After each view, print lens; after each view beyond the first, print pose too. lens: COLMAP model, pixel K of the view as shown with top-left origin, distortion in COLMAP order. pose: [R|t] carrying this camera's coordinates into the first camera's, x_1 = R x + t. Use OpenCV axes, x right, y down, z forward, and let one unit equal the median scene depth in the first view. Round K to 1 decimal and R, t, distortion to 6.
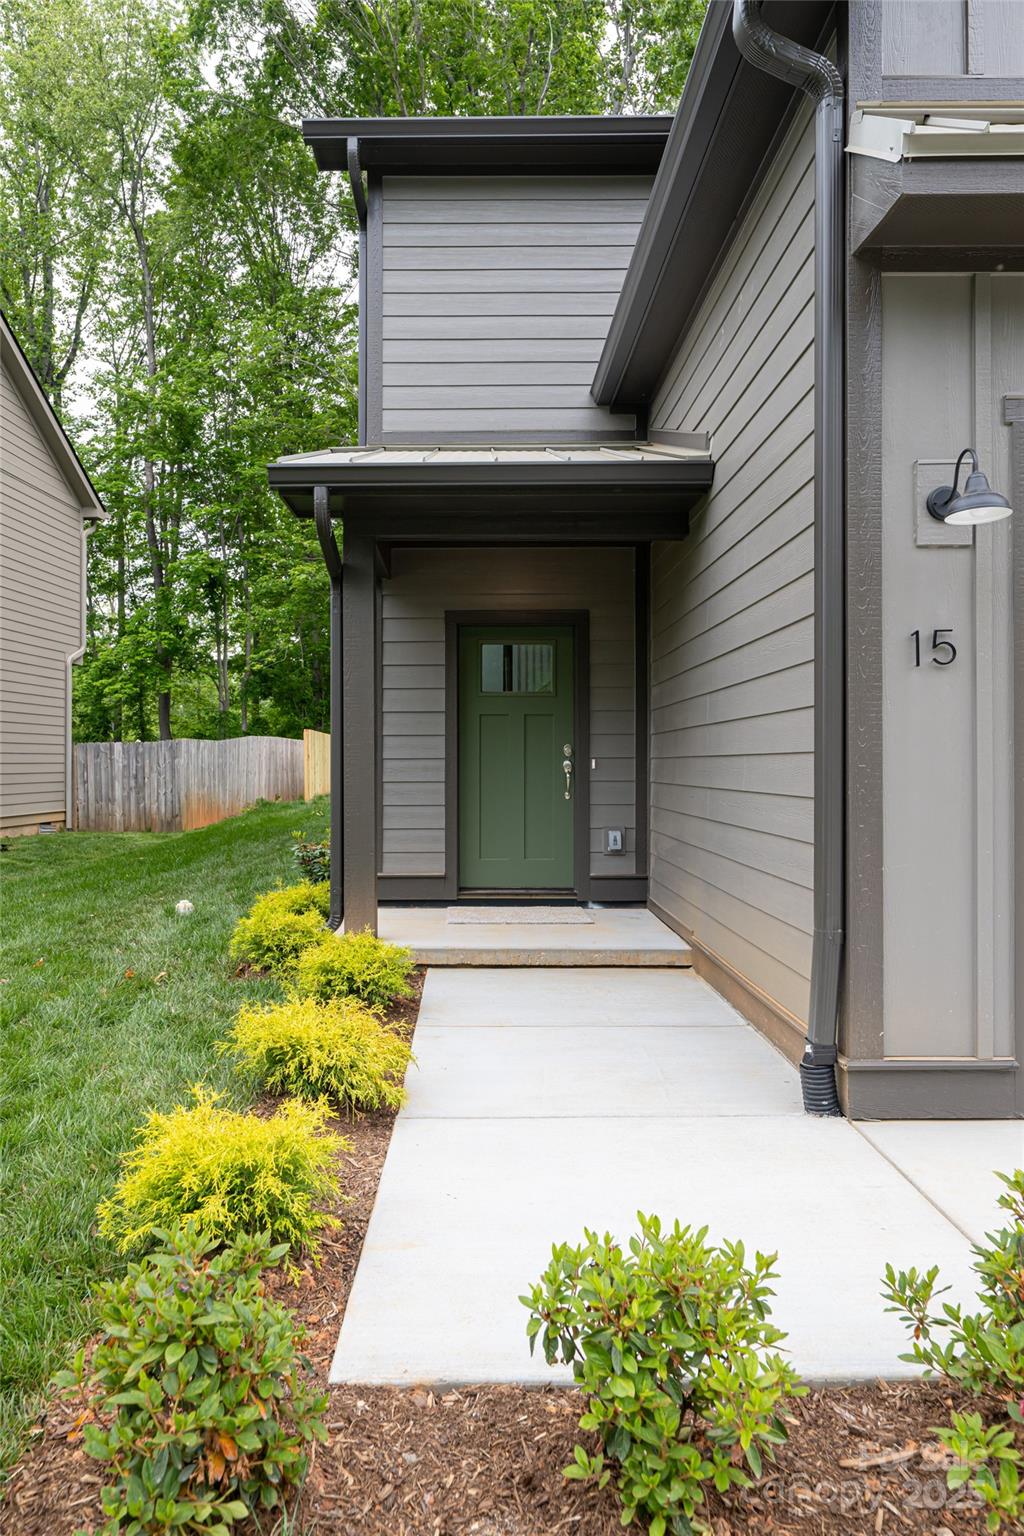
lens RADIAL K [[1015.1, 0, 512.0], [0, 1015.1, 768.0], [0, 0, 1]] dist [-0.002387, -0.000497]
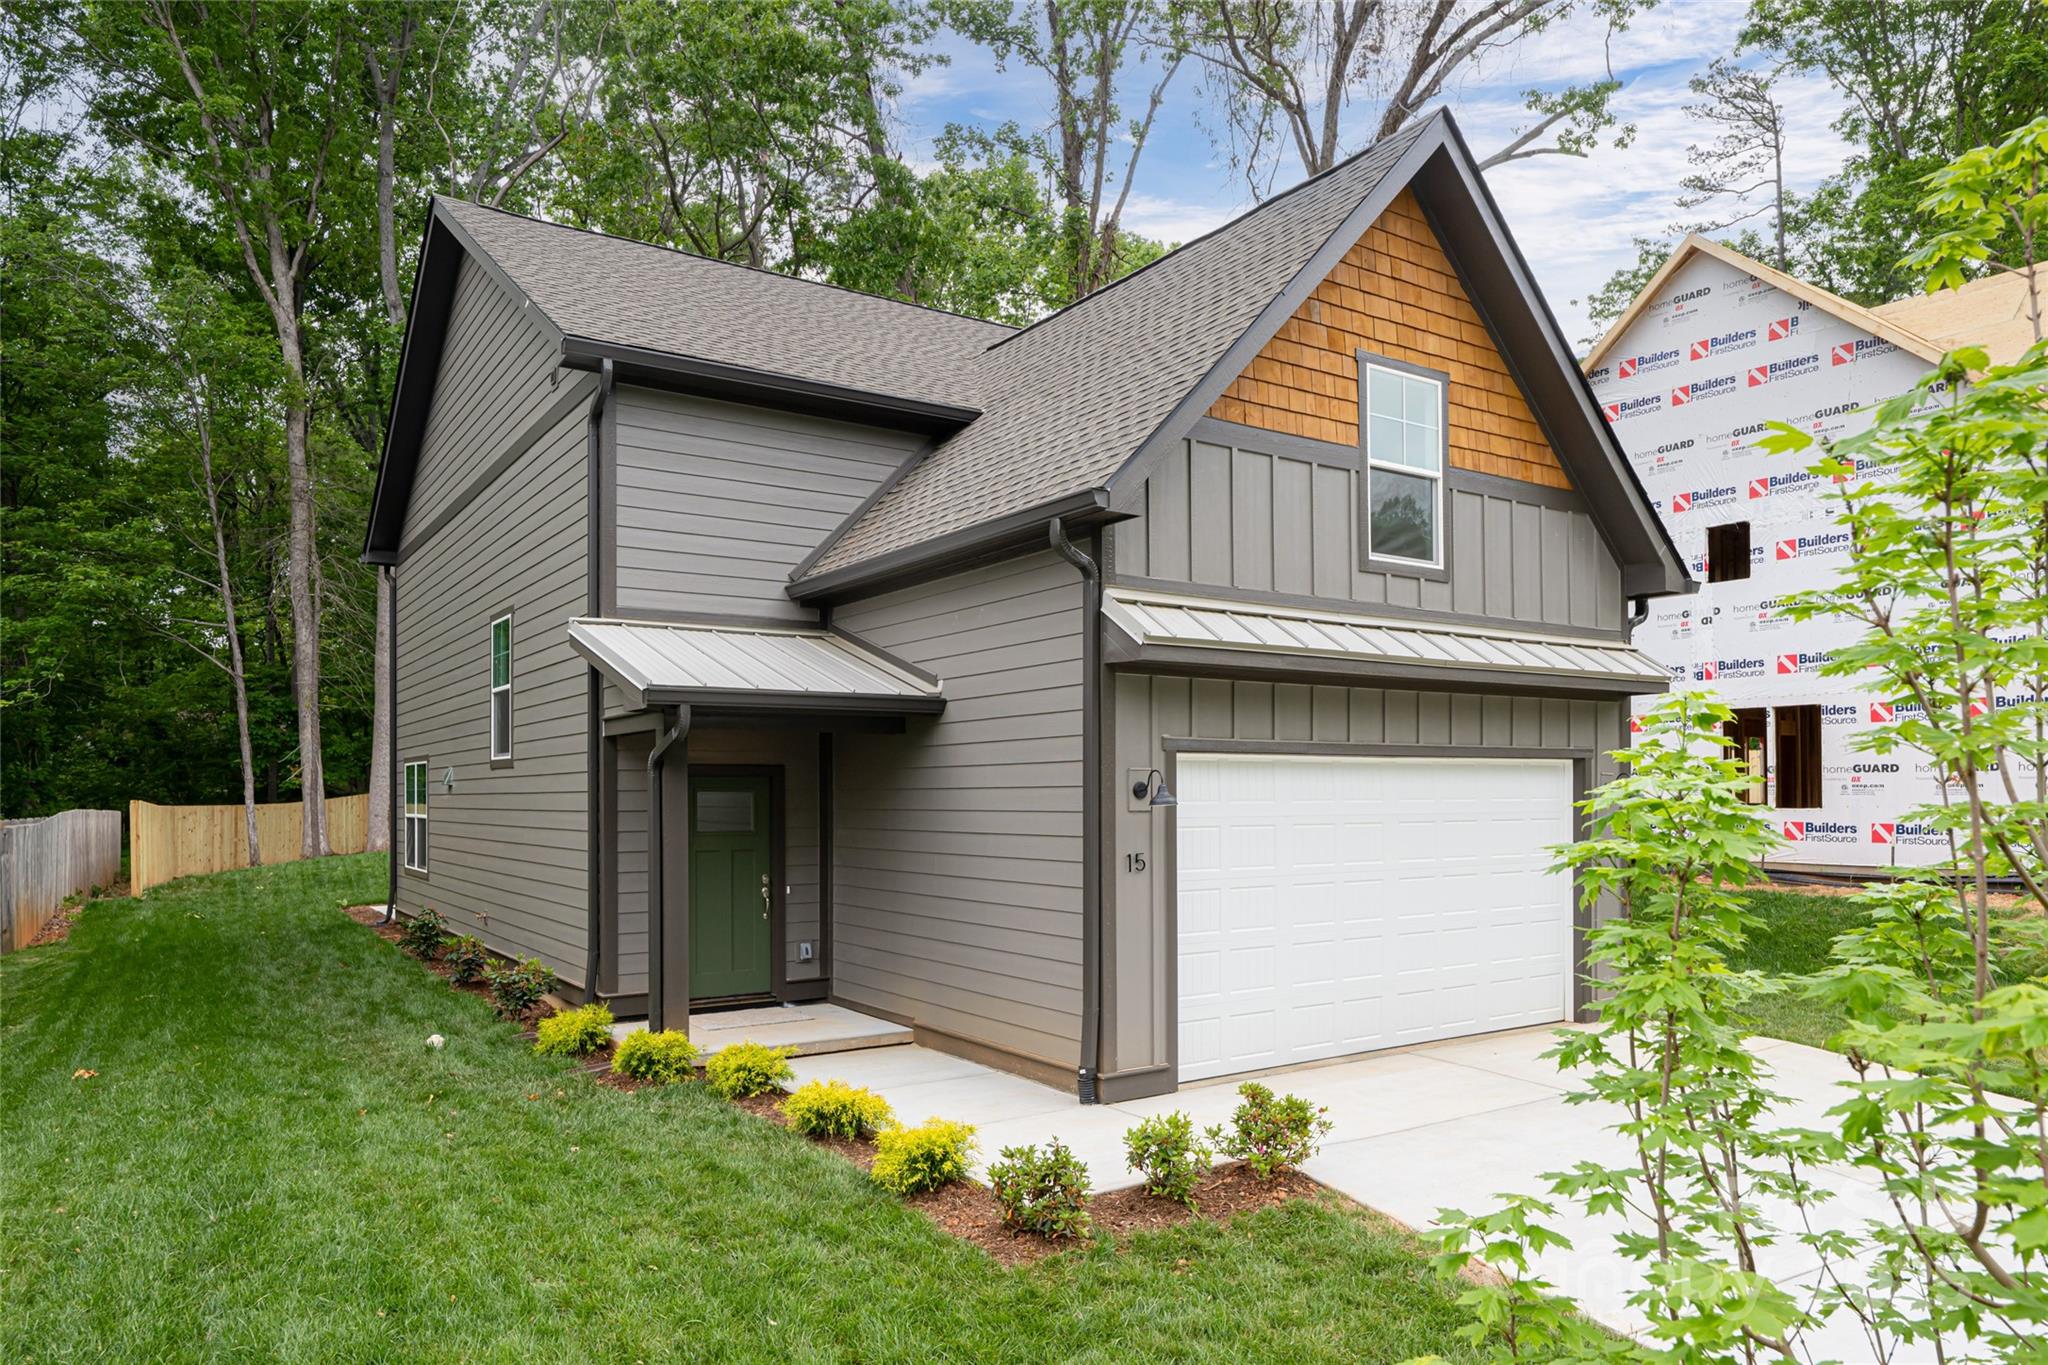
lens RADIAL K [[1327.3, 0, 1022.0], [0, 1327.3, 785.3], [0, 0, 1]] dist [0.005399, 0.000457]
pose [[0.826813, 0.003433, 0.562466, -0.596030], [-0.000365, 0.999984, -0.005567, -0.123105], [-0.562477, 0.004397, 0.826802, -0.497249]]
